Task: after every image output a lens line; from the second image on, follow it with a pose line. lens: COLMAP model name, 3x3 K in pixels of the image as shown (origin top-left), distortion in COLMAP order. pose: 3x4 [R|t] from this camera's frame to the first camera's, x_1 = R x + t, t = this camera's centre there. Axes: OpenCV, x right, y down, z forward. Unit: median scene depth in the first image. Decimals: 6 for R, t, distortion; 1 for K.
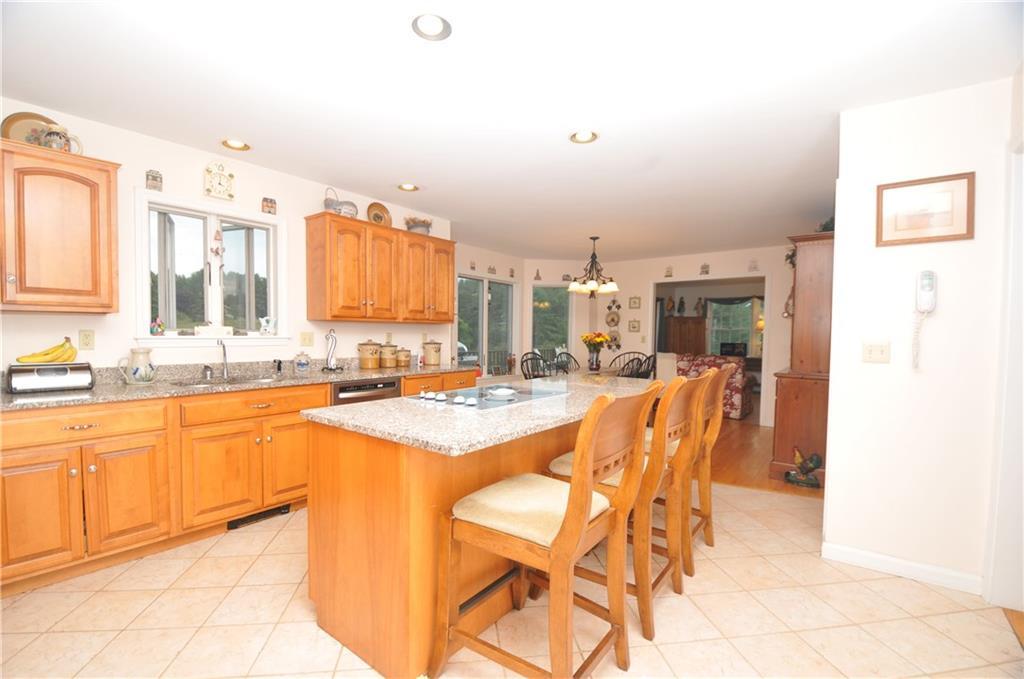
lens RADIAL K [[449.6, 0, 506.5], [0, 449.6, 344.3], [0, 0, 1]] dist [-0.004705, -0.000598]
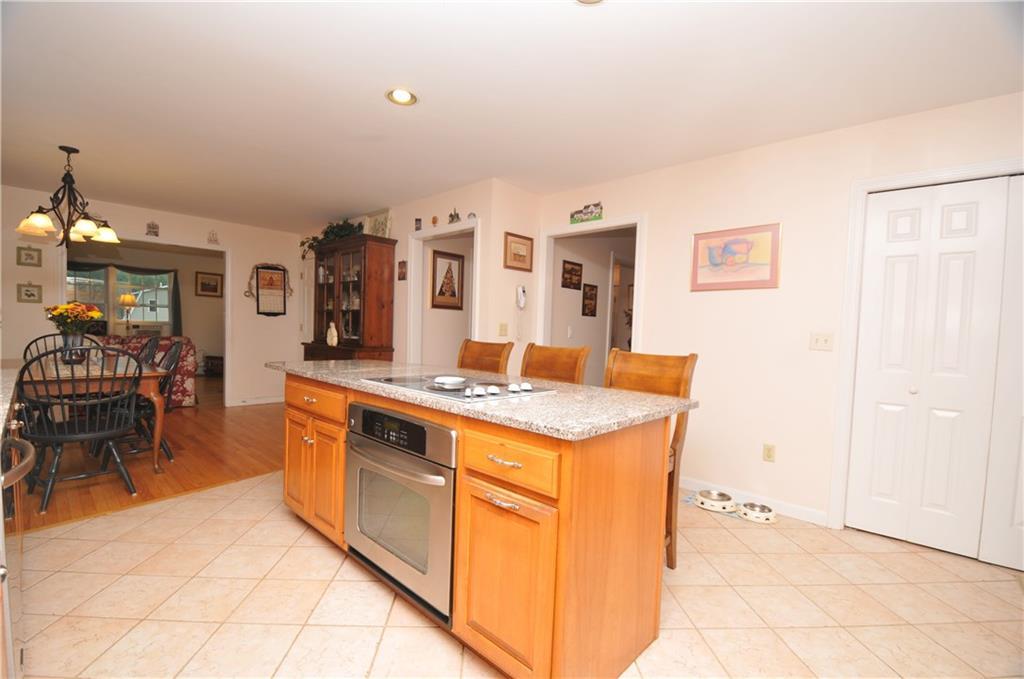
lens RADIAL K [[449.6, 0, 506.6], [0, 449.6, 341.2], [0, 0, 1]] dist [-0.004705, -0.000598]
pose [[0.103469, -0.034533, 0.994033, -0.303400], [-0.008539, 0.999329, 0.035605, -0.000216], [-0.994596, -0.012172, 0.103105, 0.283532]]
